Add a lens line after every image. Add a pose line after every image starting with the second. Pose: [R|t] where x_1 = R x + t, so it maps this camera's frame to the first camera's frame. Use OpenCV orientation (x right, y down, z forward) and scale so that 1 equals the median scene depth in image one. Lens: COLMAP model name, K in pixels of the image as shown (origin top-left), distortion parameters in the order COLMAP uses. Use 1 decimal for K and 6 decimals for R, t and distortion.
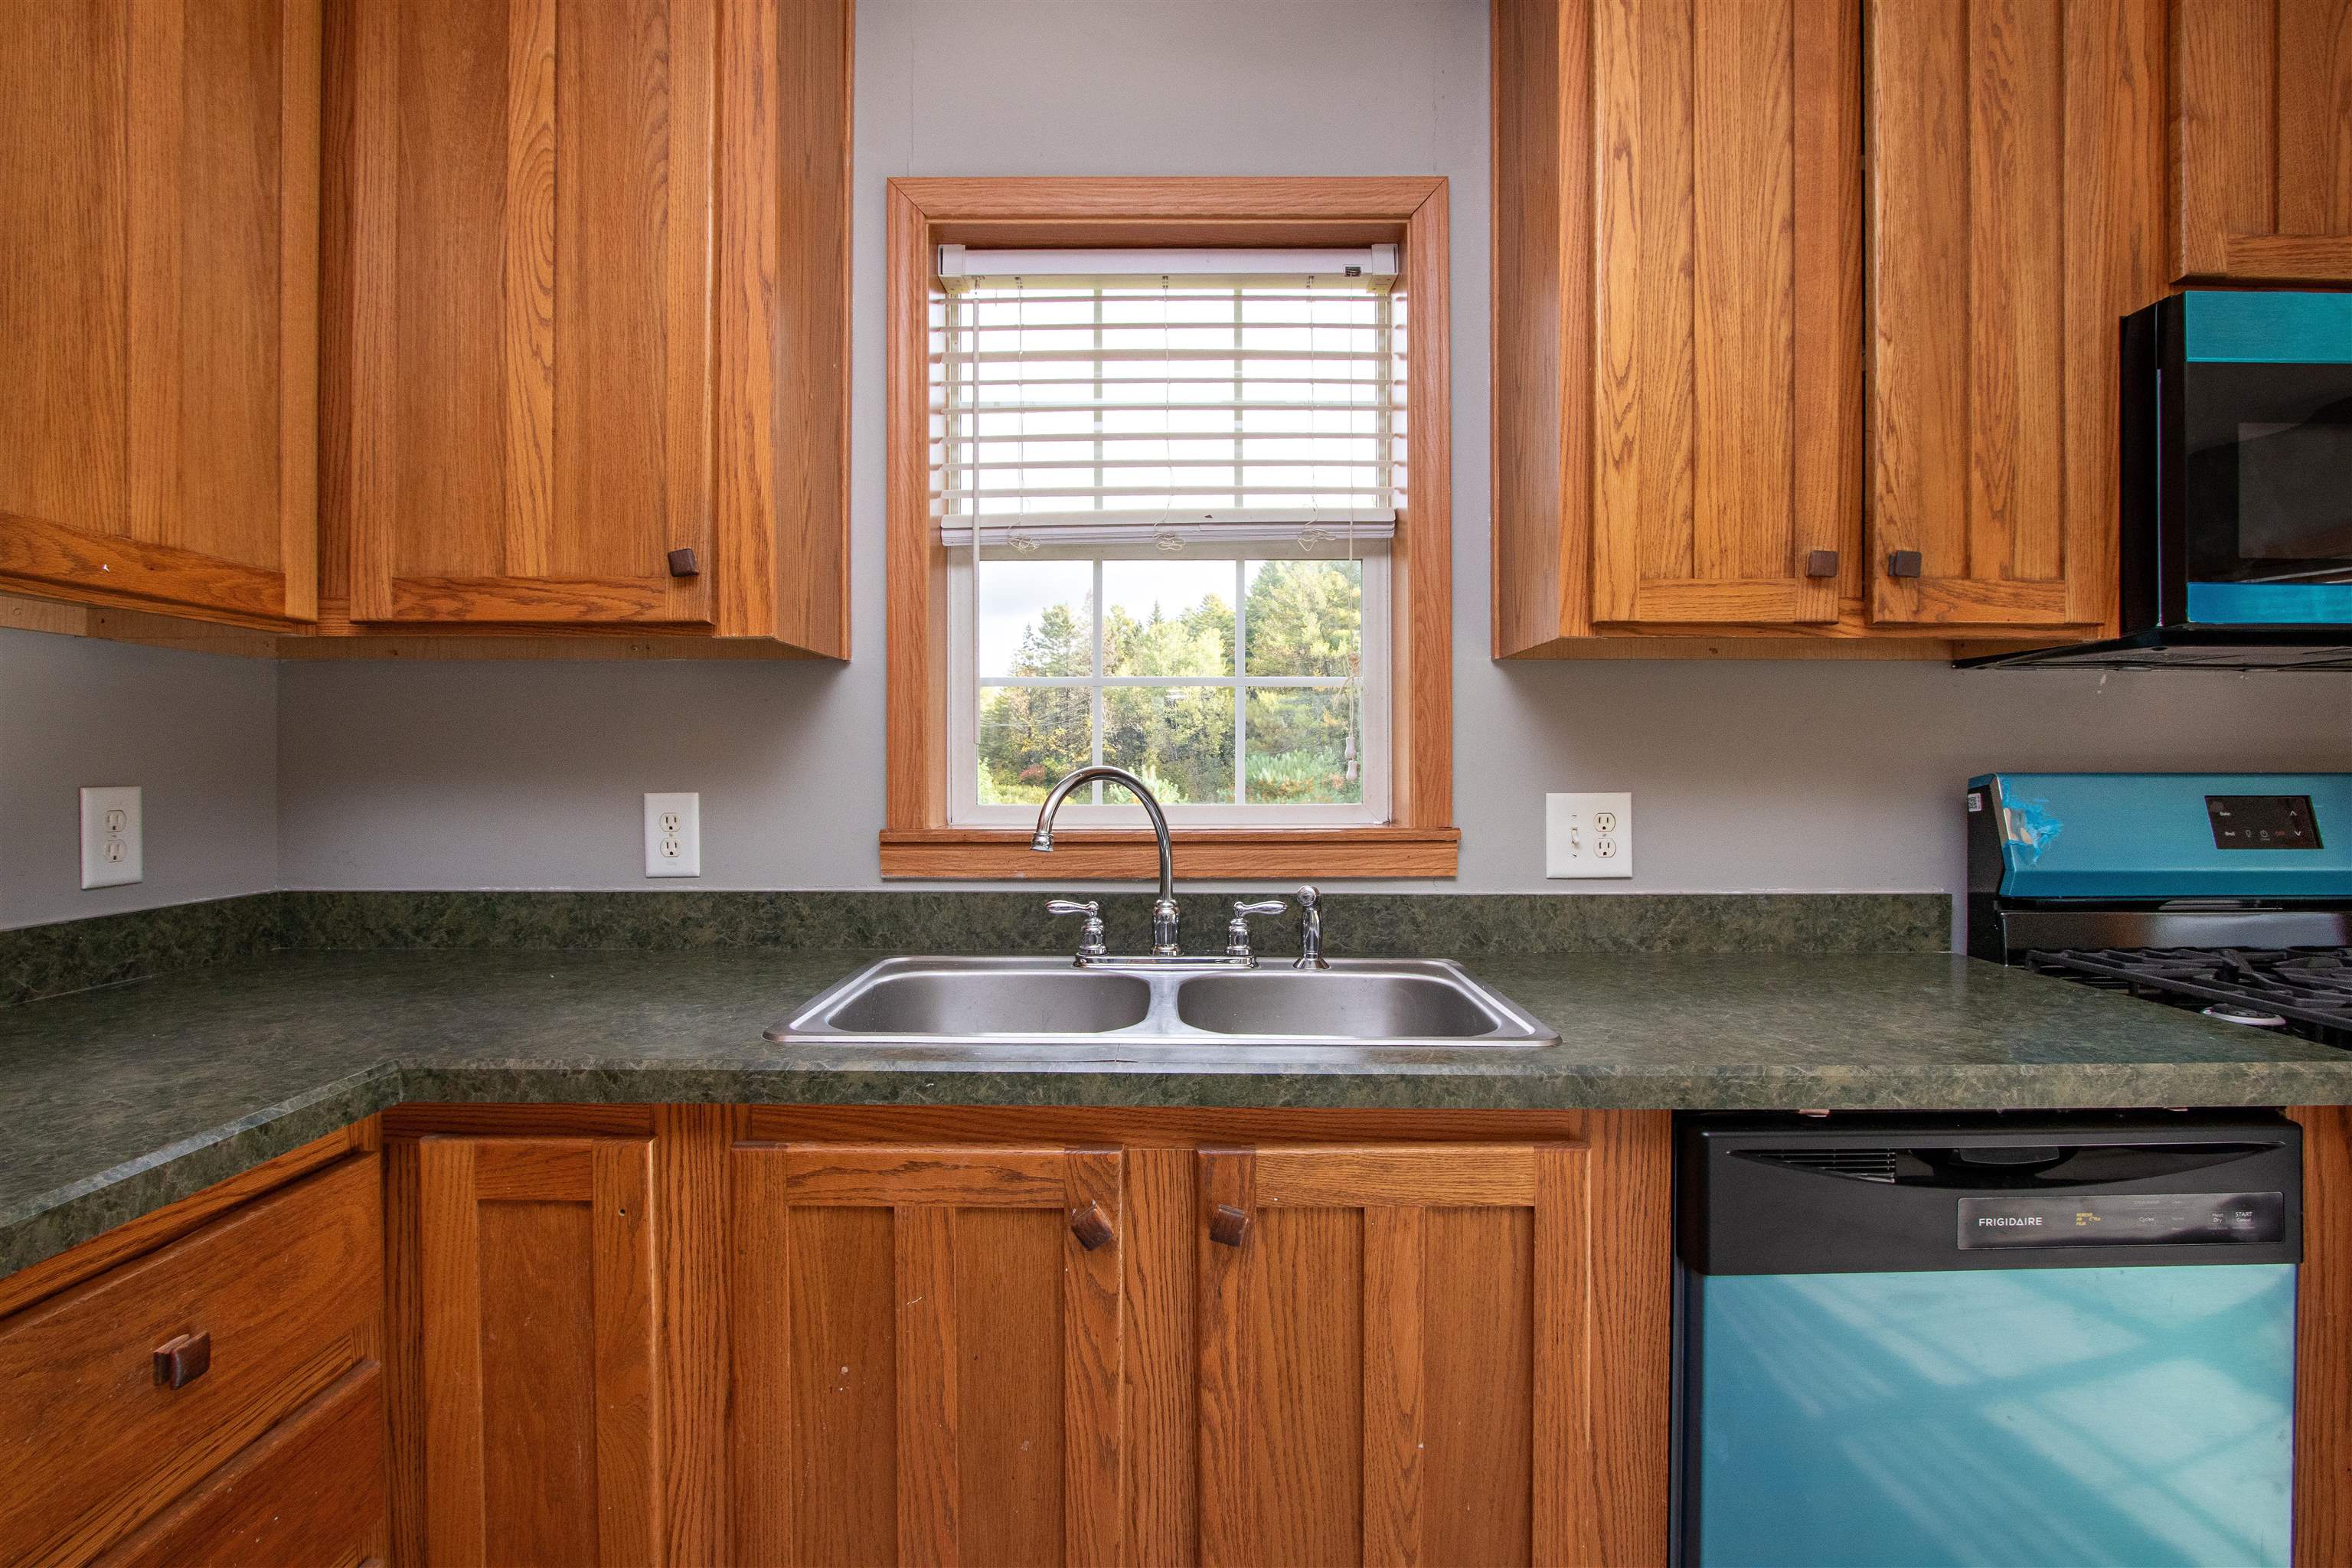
lens RADIAL K [[1139.8, 0, 1170.3], [0, 1139.8, 772.8], [0, 0, 1]] dist [-0.007362, -0.000385]
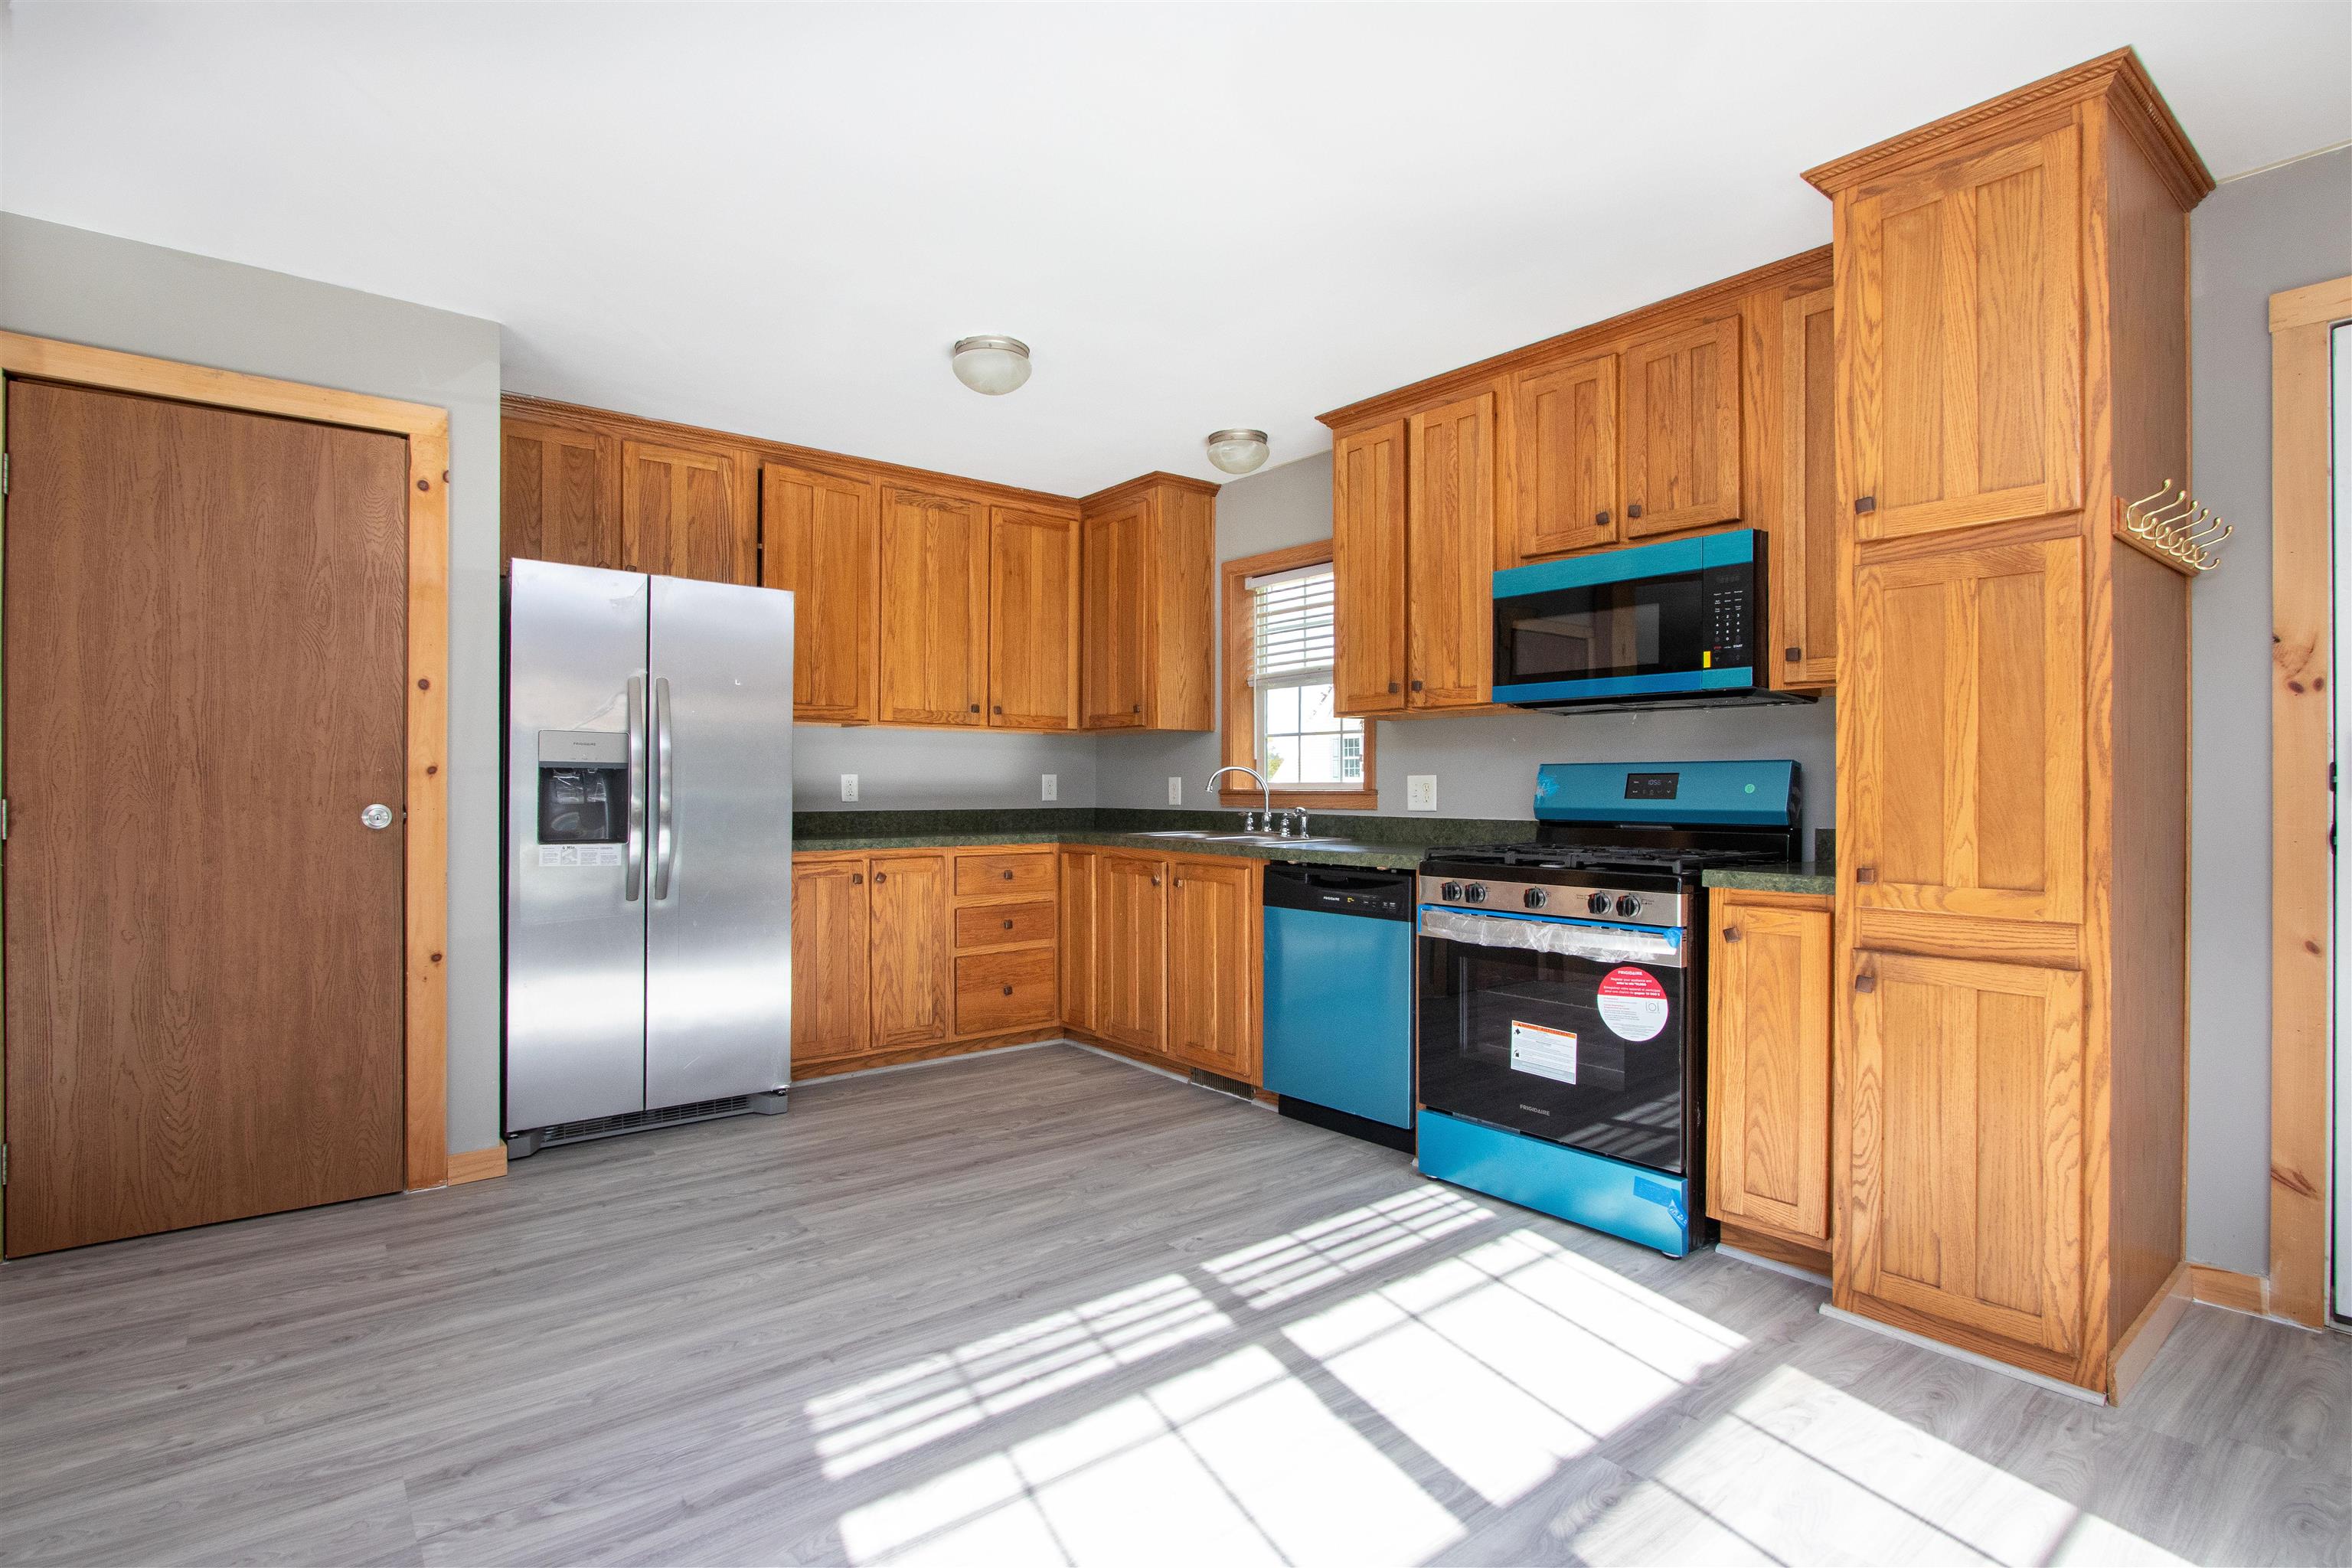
lens RADIAL K [[1145.0, 0, 1145.2], [0, 1145.0, 785.2], [0, 0, 1]] dist [0.001699, 0.000588]
pose [[0.623268, 0.000741, -0.782008, 2.319005], [-0.007951, 0.999954, -0.005389, 0.069839], [0.781968, 0.009577, 0.623245, -1.160418]]
